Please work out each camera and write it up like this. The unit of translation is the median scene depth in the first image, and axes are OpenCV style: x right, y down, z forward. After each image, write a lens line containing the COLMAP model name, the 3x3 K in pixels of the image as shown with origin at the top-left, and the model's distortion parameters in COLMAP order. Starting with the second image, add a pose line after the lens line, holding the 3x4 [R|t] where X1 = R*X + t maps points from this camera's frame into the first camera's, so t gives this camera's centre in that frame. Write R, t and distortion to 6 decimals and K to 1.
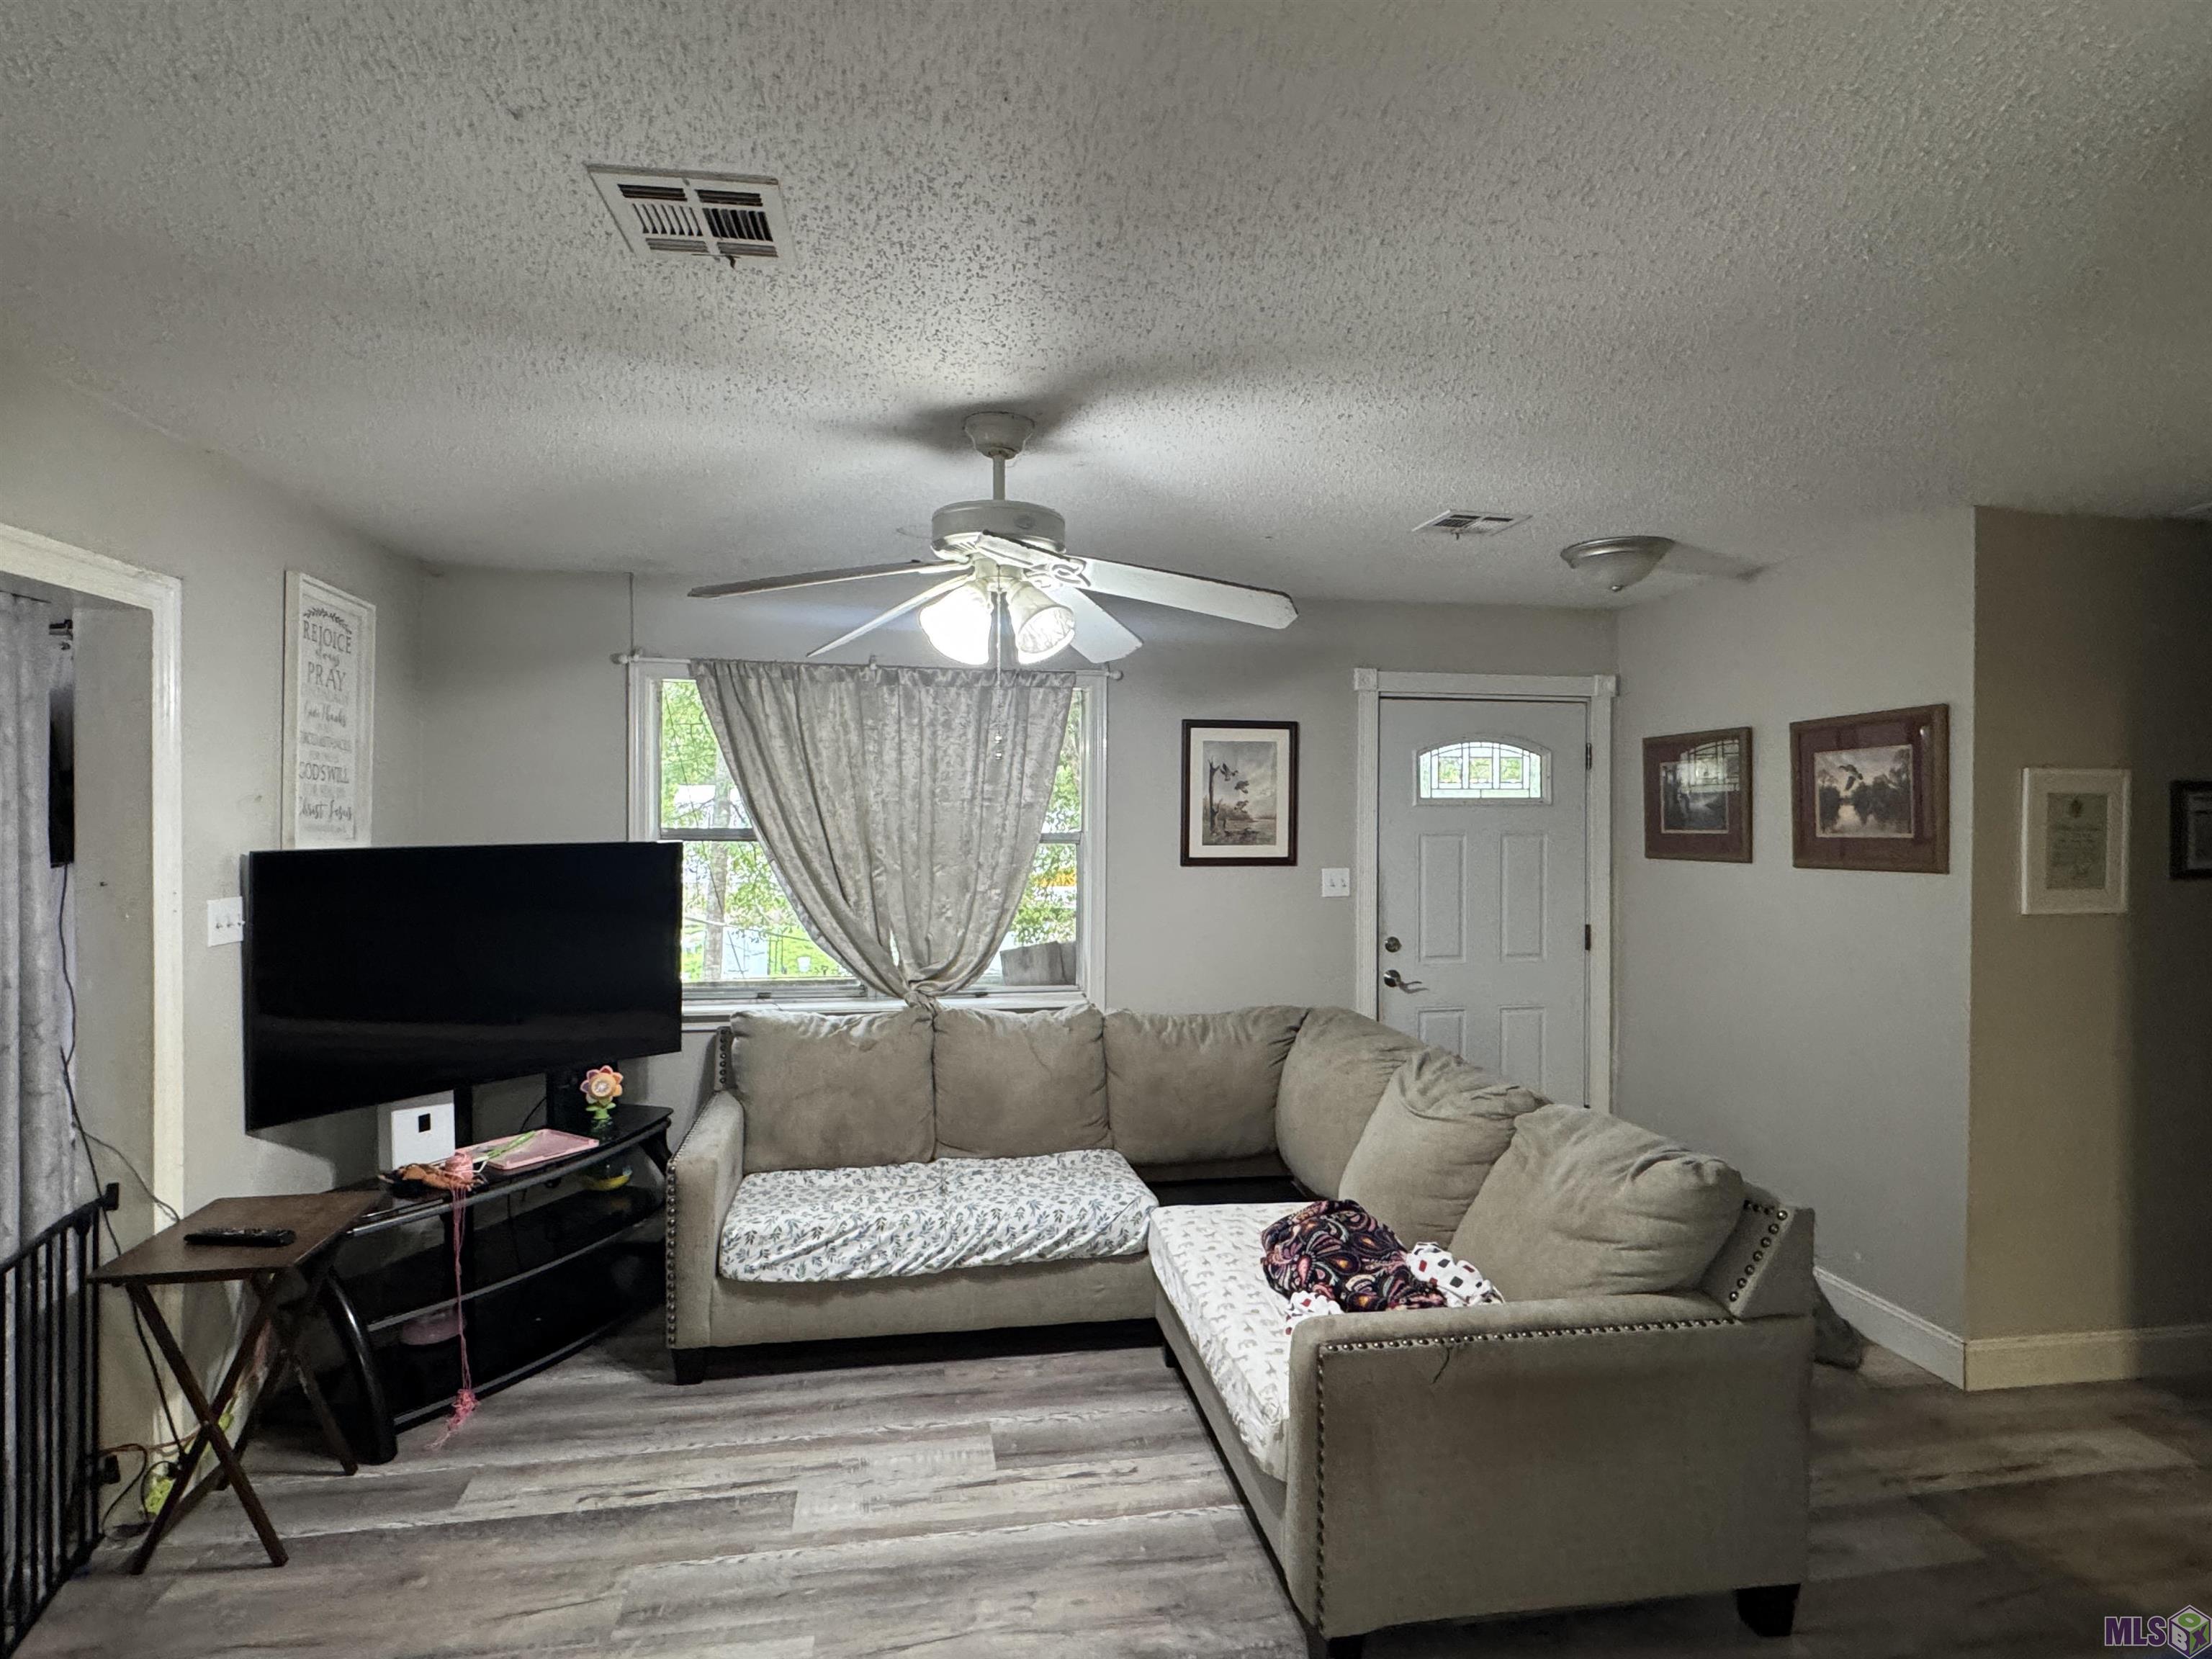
lens RADIAL K [[1177.5, 0, 1100.9], [0, 1177.5, 832.5], [0, 0, 1]] dist [-0.001318, -0.000313]
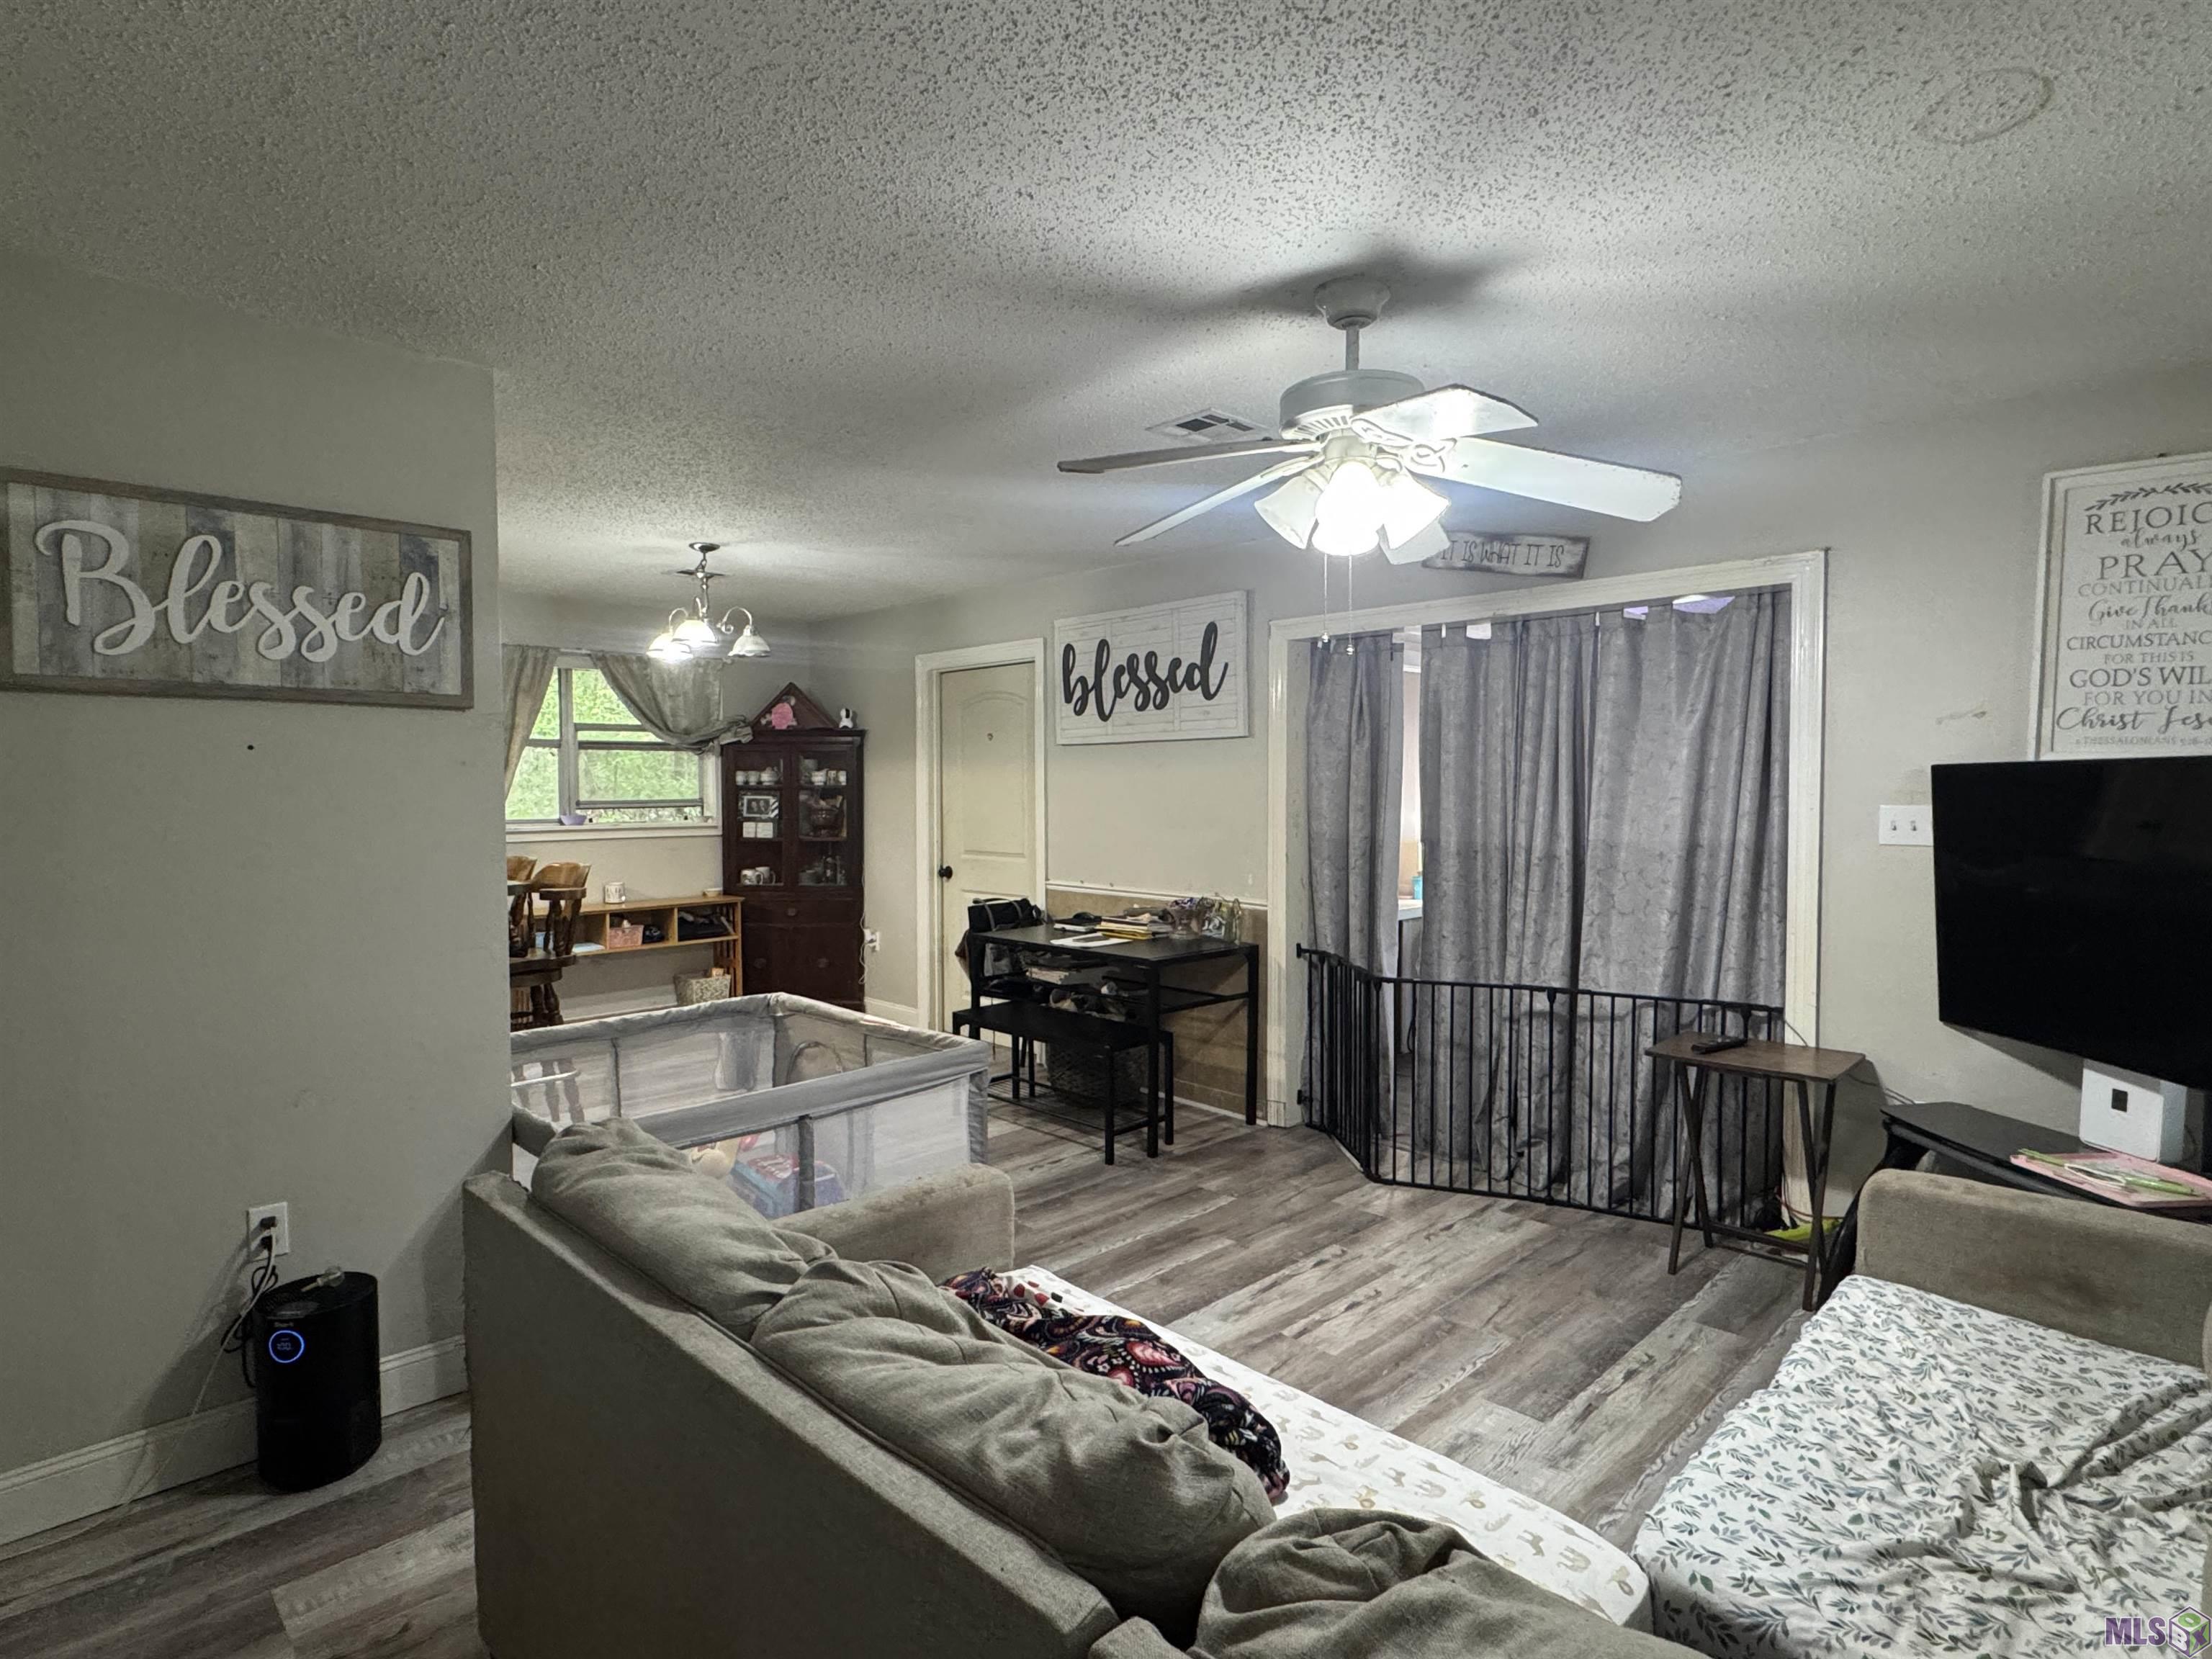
lens RADIAL K [[1177.5, 0, 1100.7], [0, 1177.5, 828.9], [0, 0, 1]] dist [-0.001318, -0.000313]
pose [[-0.816071, 0.028701, -0.577238, 0.608386], [-0.001834, 0.998633, 0.052246, 0.022246], [0.577948, 0.043695, -0.814903, 1.616458]]
